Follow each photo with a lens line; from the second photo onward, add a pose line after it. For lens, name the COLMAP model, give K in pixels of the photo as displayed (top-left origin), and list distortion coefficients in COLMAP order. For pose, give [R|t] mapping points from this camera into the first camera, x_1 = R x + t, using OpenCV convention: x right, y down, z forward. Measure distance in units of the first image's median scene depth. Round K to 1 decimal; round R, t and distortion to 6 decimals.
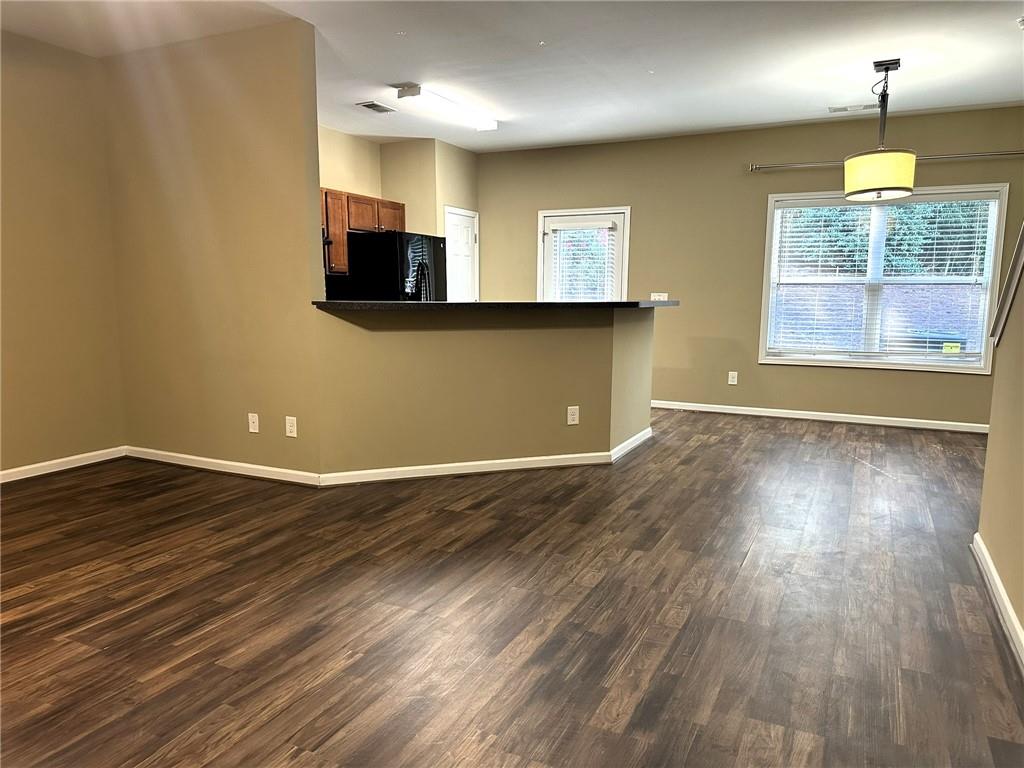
lens RADIAL K [[714.2, 0, 512.0], [0, 714.2, 384.0], [0, 0, 1]] dist [0.120366, -0.186738]
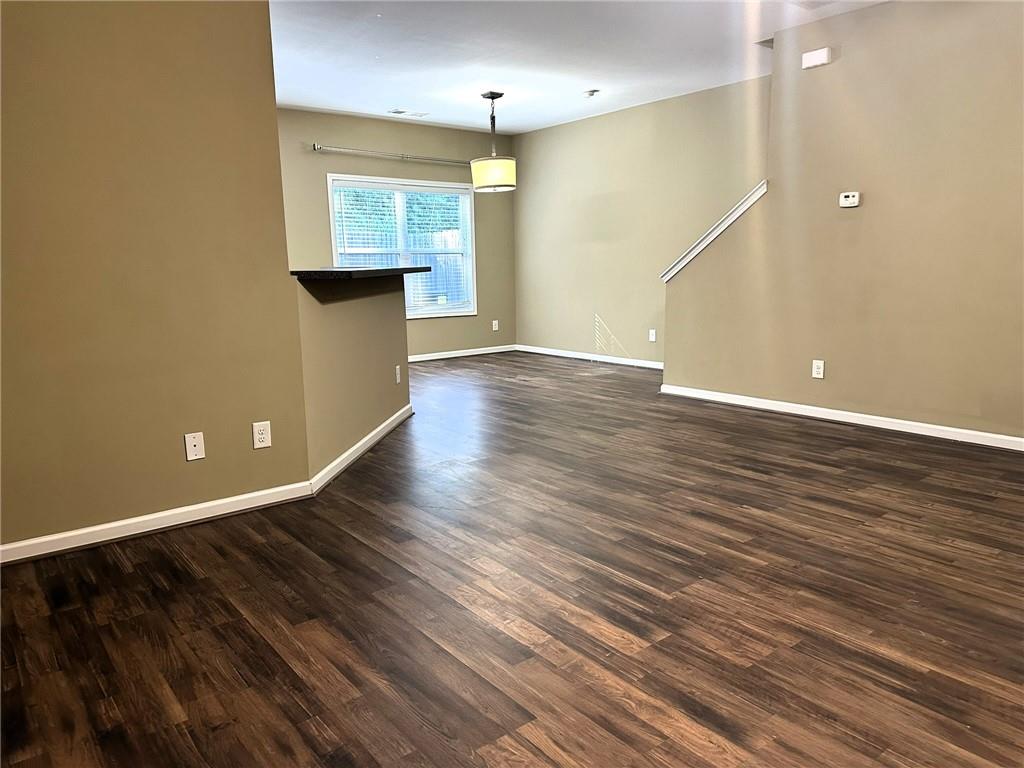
lens RADIAL K [[714.2, 0, 512.0], [0, 714.2, 384.0], [0, 0, 1]] dist [0.120366, -0.186738]
pose [[0.423628, -0.164570, 0.890762, -0.816985], [0.135031, 0.983844, 0.117549, -0.046371], [-0.895715, 0.070483, 0.439006, 0.383845]]
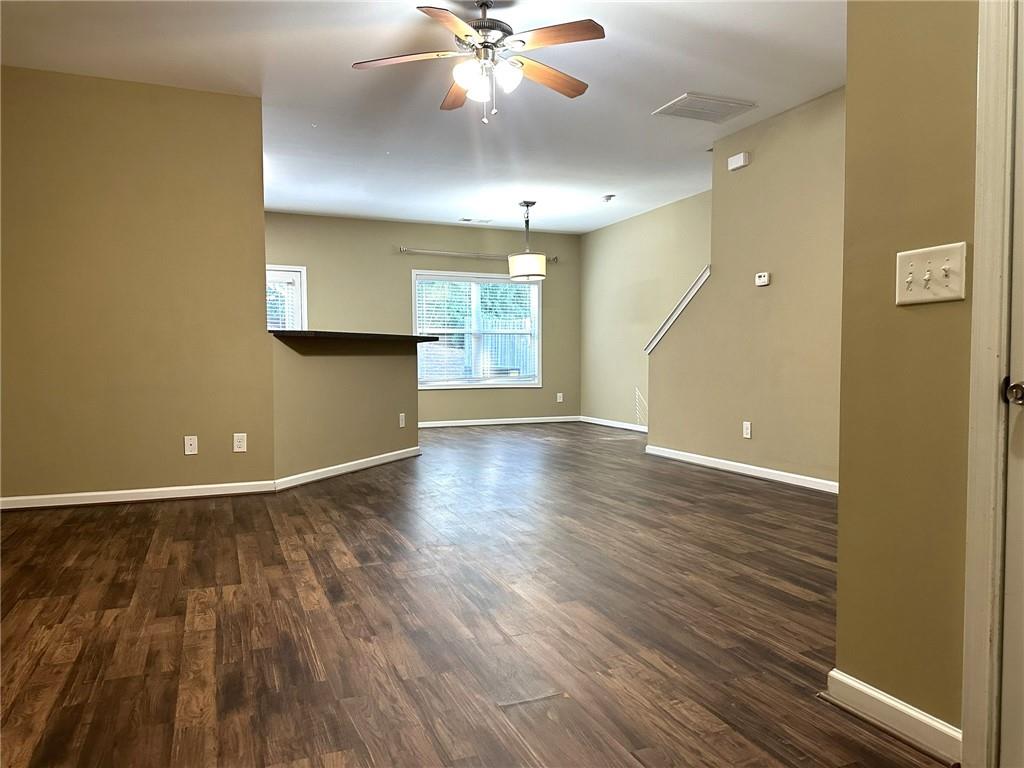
lens RADIAL K [[714.2, 0, 512.0], [0, 714.2, 384.0], [0, 0, 1]] dist [0.120366, -0.186738]
pose [[0.658656, -0.034712, 0.751644, -0.804666], [0.103116, 0.993675, -0.044470, 0.057967], [-0.745346, 0.106797, 0.658069, -0.049951]]
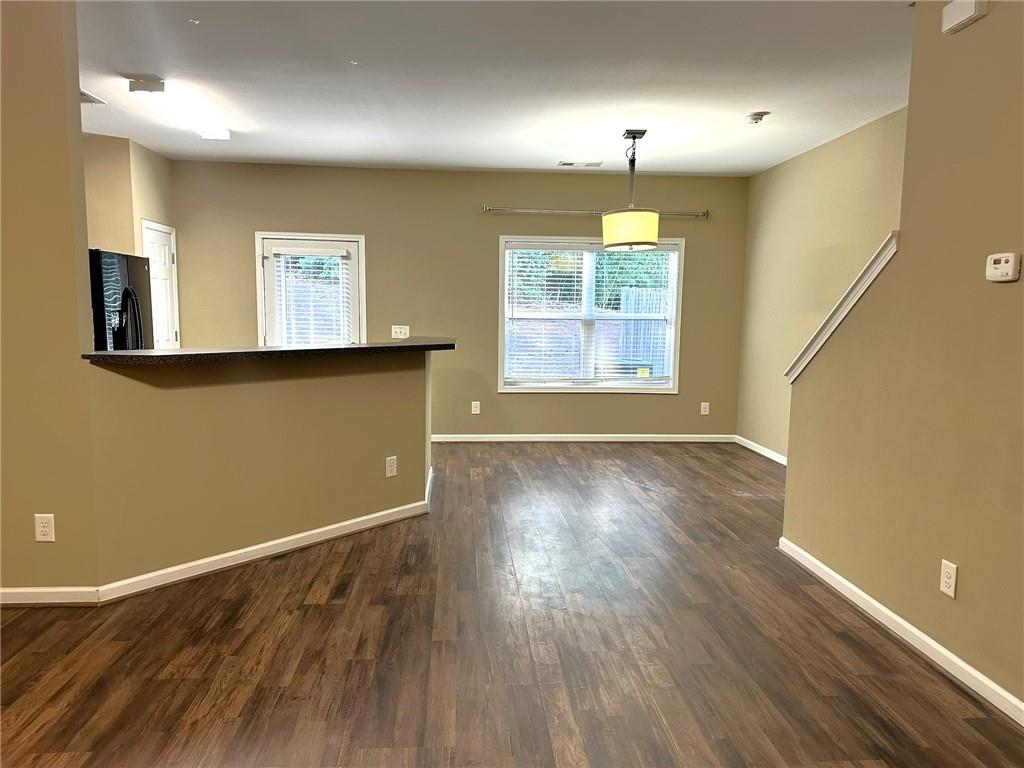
lens RADIAL K [[714.2, 0, 512.0], [0, 714.2, 384.0], [0, 0, 1]] dist [0.120366, -0.186738]
pose [[0.861483, -0.045961, 0.505702, -0.246913], [0.056560, 0.998383, -0.005614, -0.049812], [-0.504627, 0.033439, 0.862690, 0.122941]]
